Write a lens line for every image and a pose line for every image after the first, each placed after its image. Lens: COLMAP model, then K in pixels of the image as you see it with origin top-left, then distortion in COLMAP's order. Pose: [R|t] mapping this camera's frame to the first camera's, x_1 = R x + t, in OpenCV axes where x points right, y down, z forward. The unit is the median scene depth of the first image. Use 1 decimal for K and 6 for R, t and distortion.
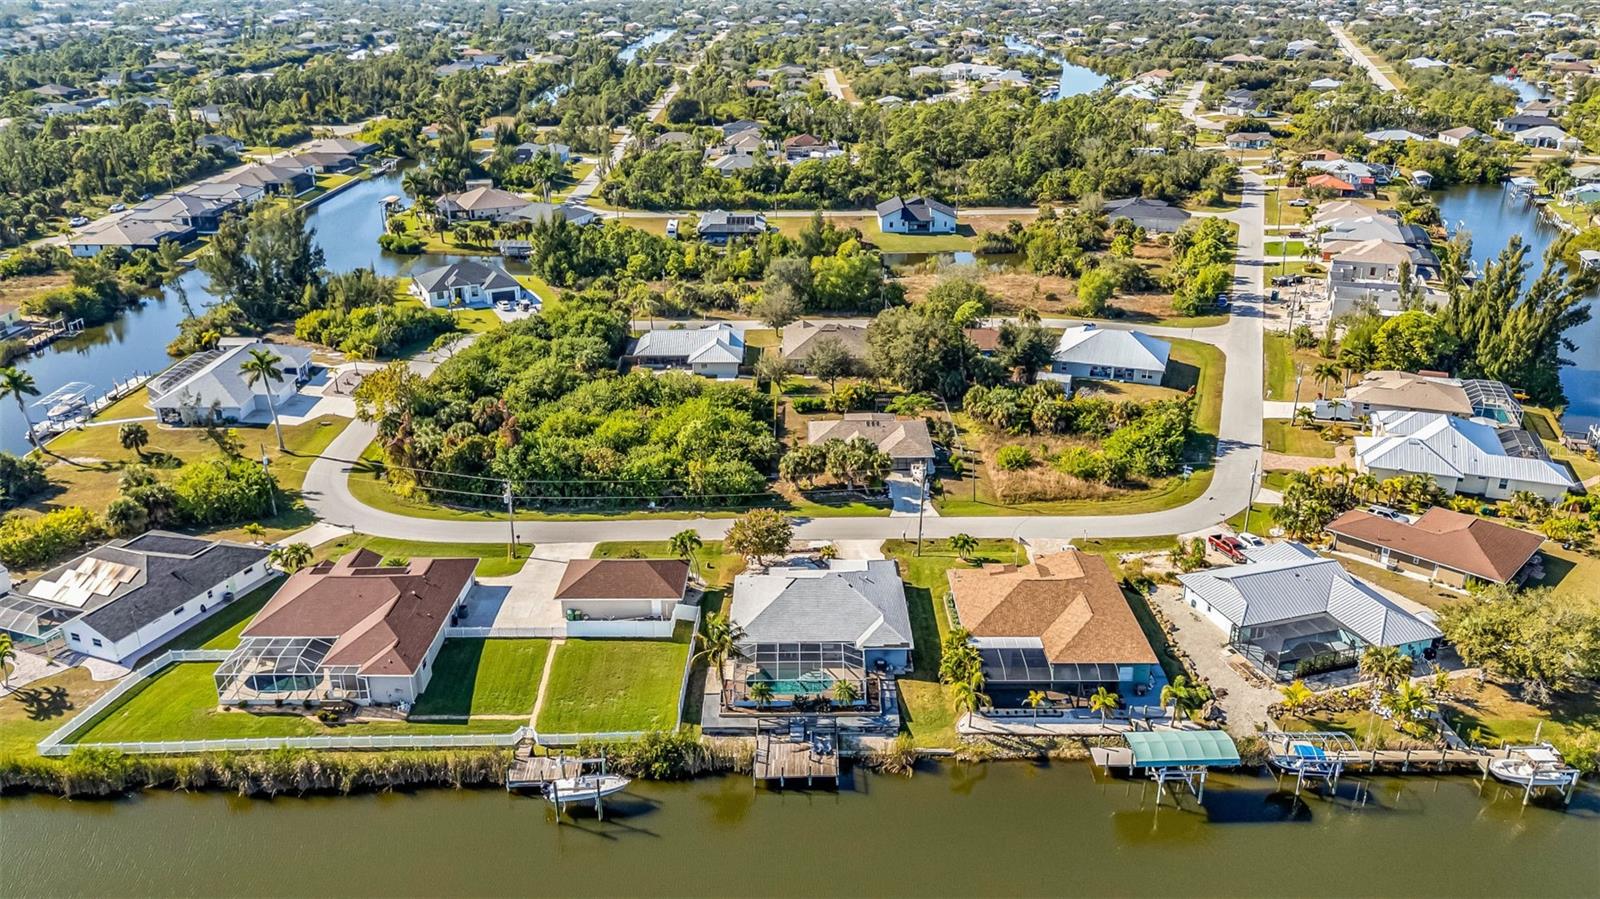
lens RADIAL K [[1173.2, 0, 800.0], [0, 1173.2, 449.5], [0, 0, 1]] dist [0.085168, -0.097721]
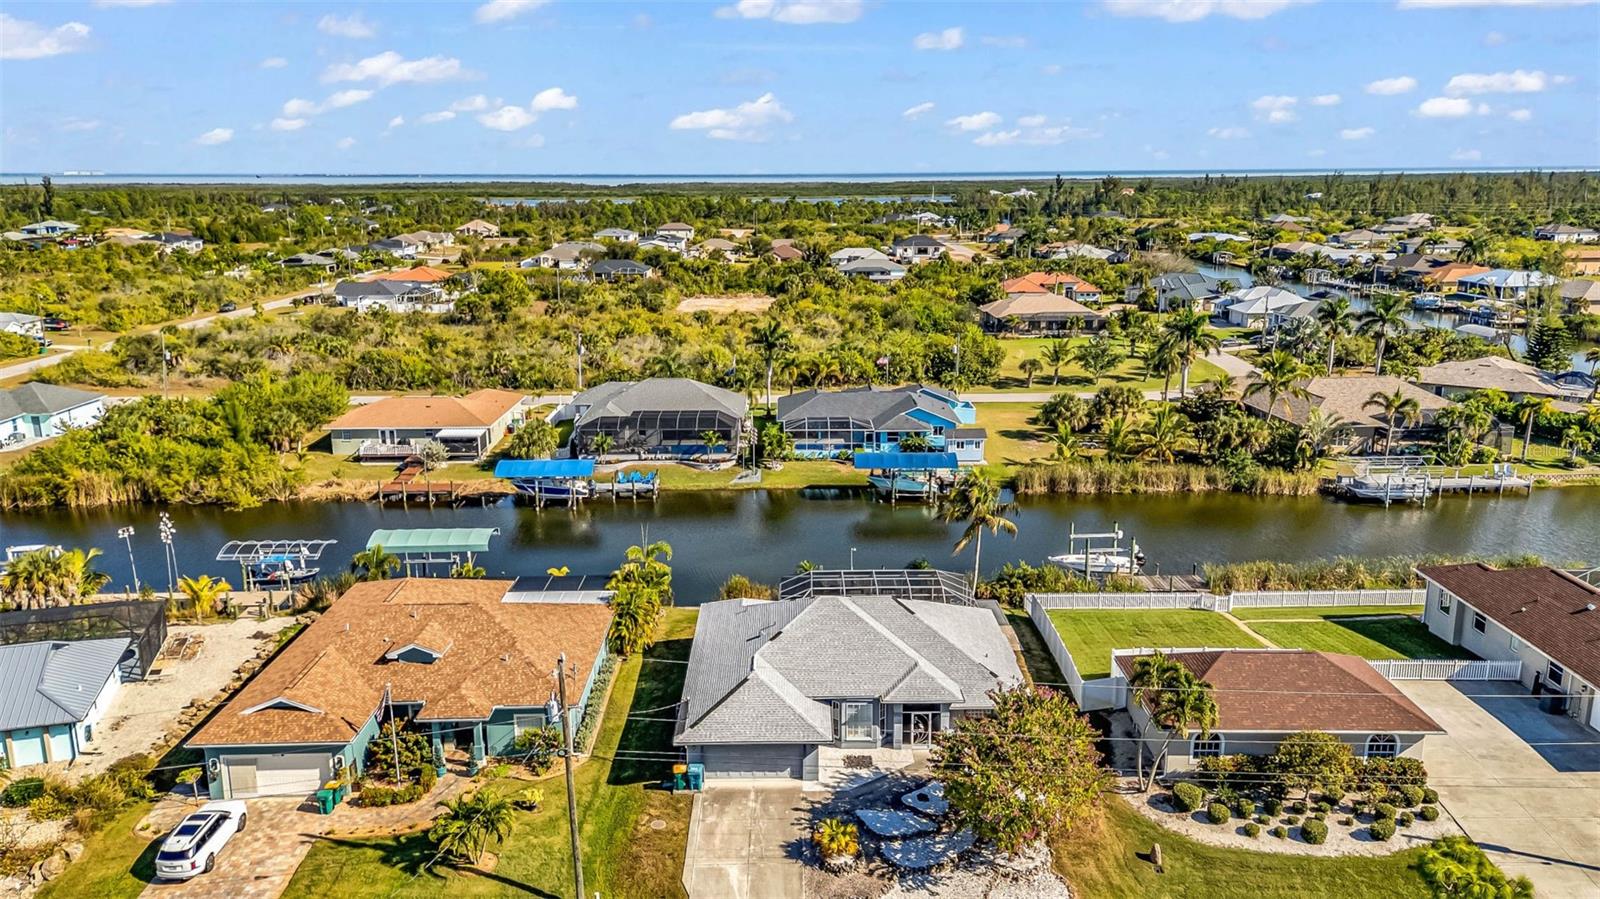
lens RADIAL K [[1171.5, 0, 800.2], [0, 1171.5, 447.4], [0, 0, 1]] dist [0.076454, -0.065111]
pose [[-0.999954, 0.009240, -0.002671, 0.044389], [0.005962, 0.813352, 0.581742, -0.284319], [0.007548, 0.581699, -0.813369, 1.513655]]
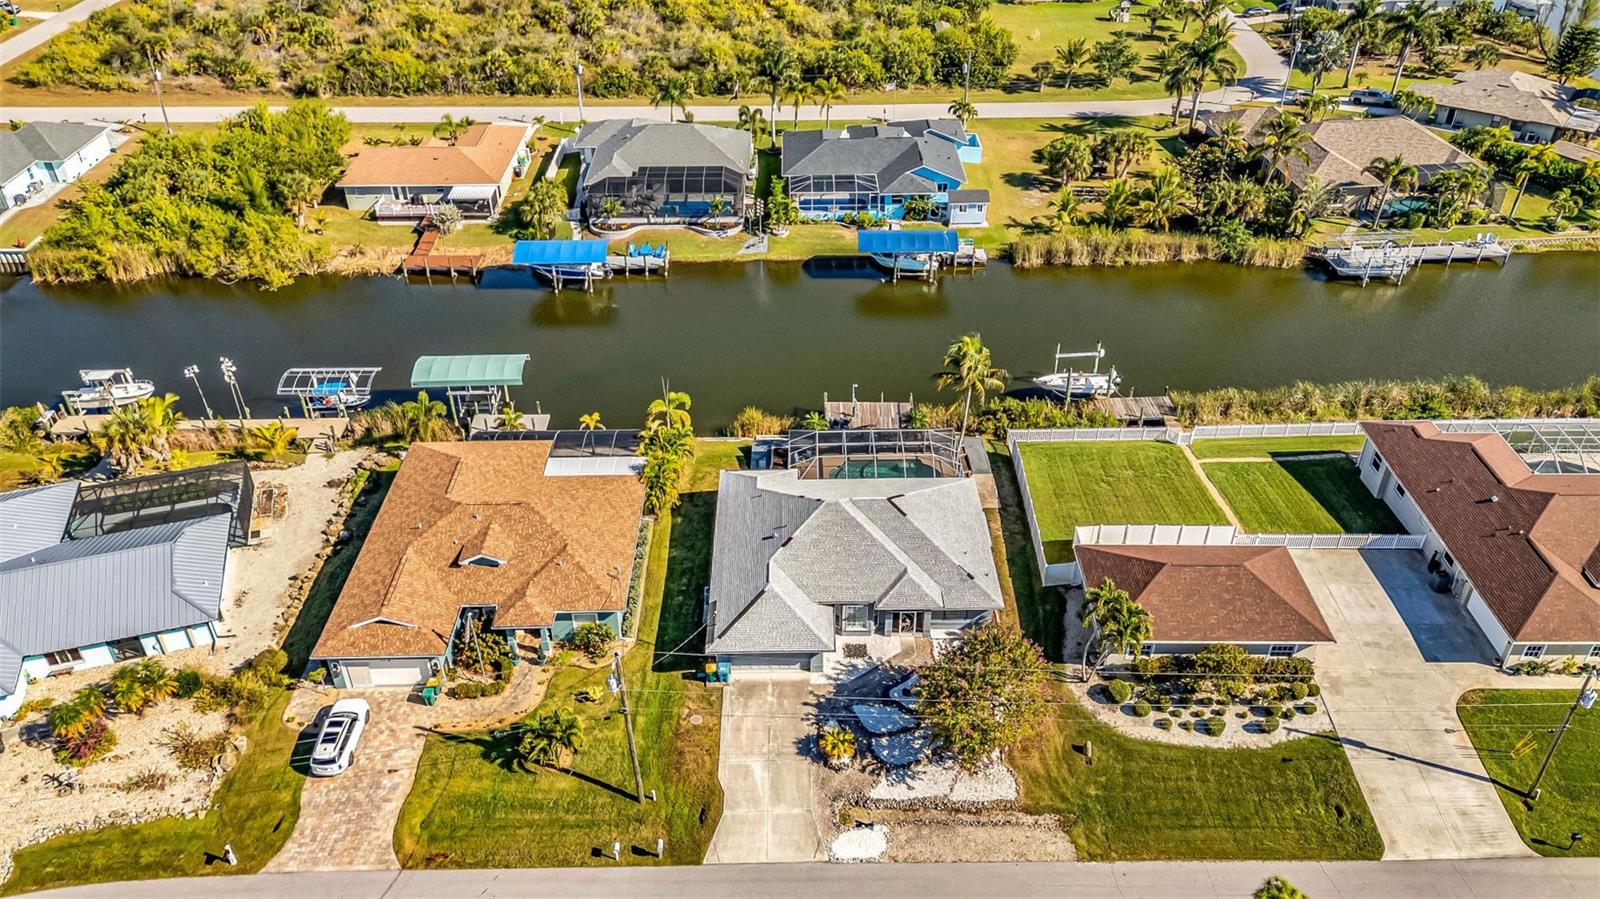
lens RADIAL K [[1171.5, 0, 800.2], [0, 1171.5, 447.4], [0, 0, 1]] dist [0.076454, -0.065111]
pose [[-0.999936, 0.010864, 0.003199, 0.045428], [0.008622, 0.547133, 0.837001, -0.464041], [0.007343, 0.836975, -0.547192, 1.425033]]
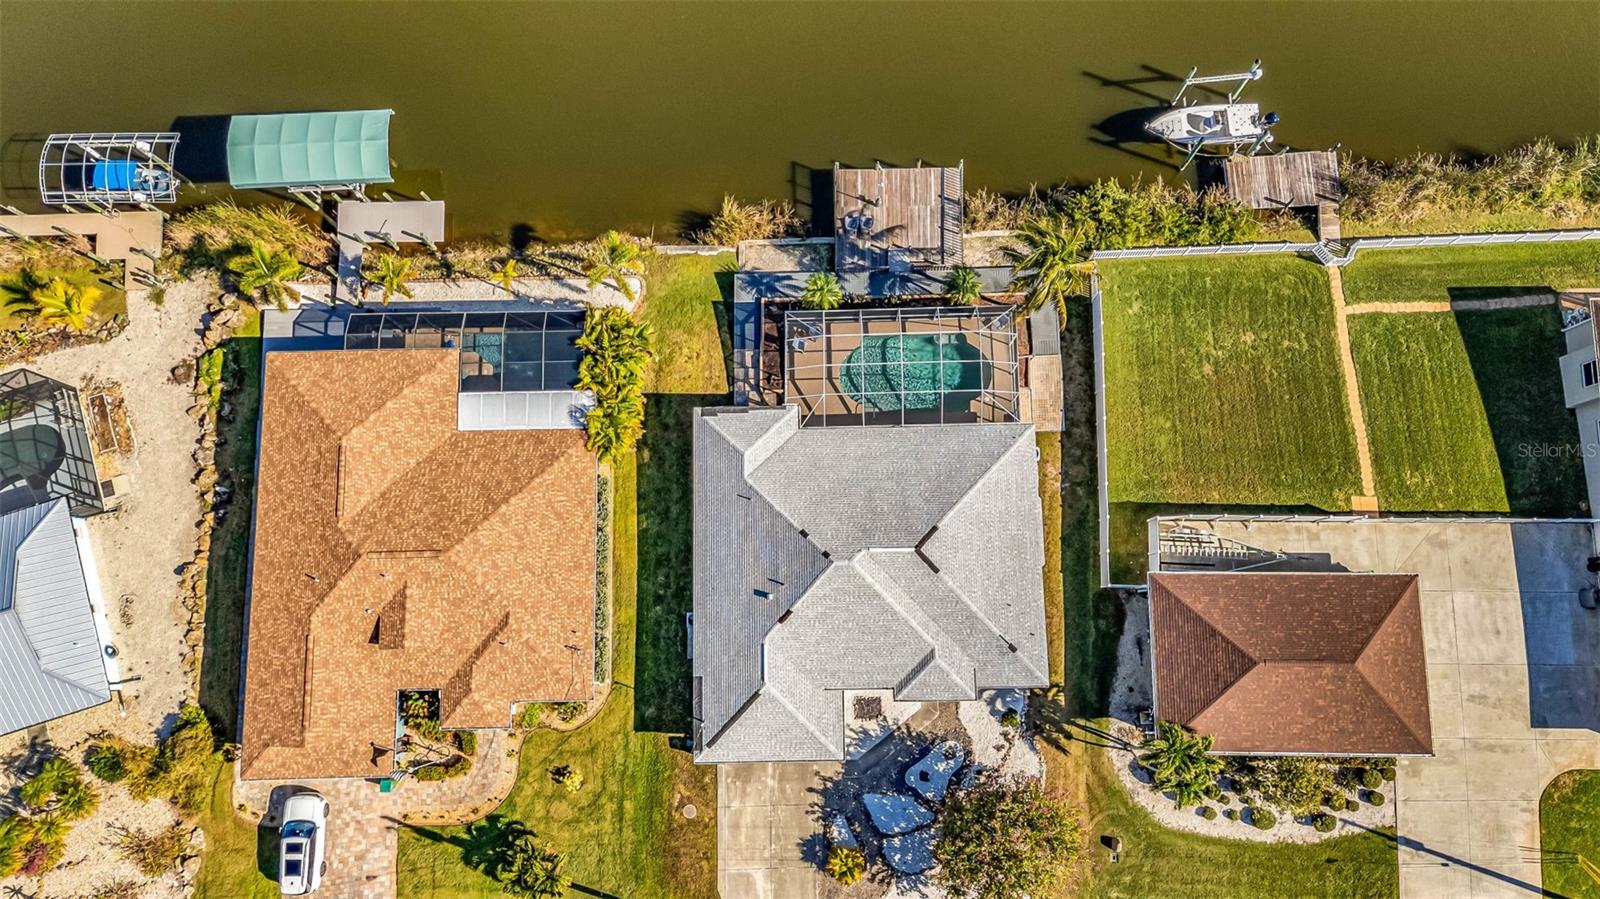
lens RADIAL K [[1170.1, 0, 800.0], [0, 1170.1, 452.1], [0, 0, 1]] dist [0.081645, -0.075357]
pose [[-0.999704, 0.014007, 0.019899, 0.037683], [0.016209, -0.226611, 0.973850, -0.376668], [0.018150, 0.973885, 0.226317, 0.920438]]
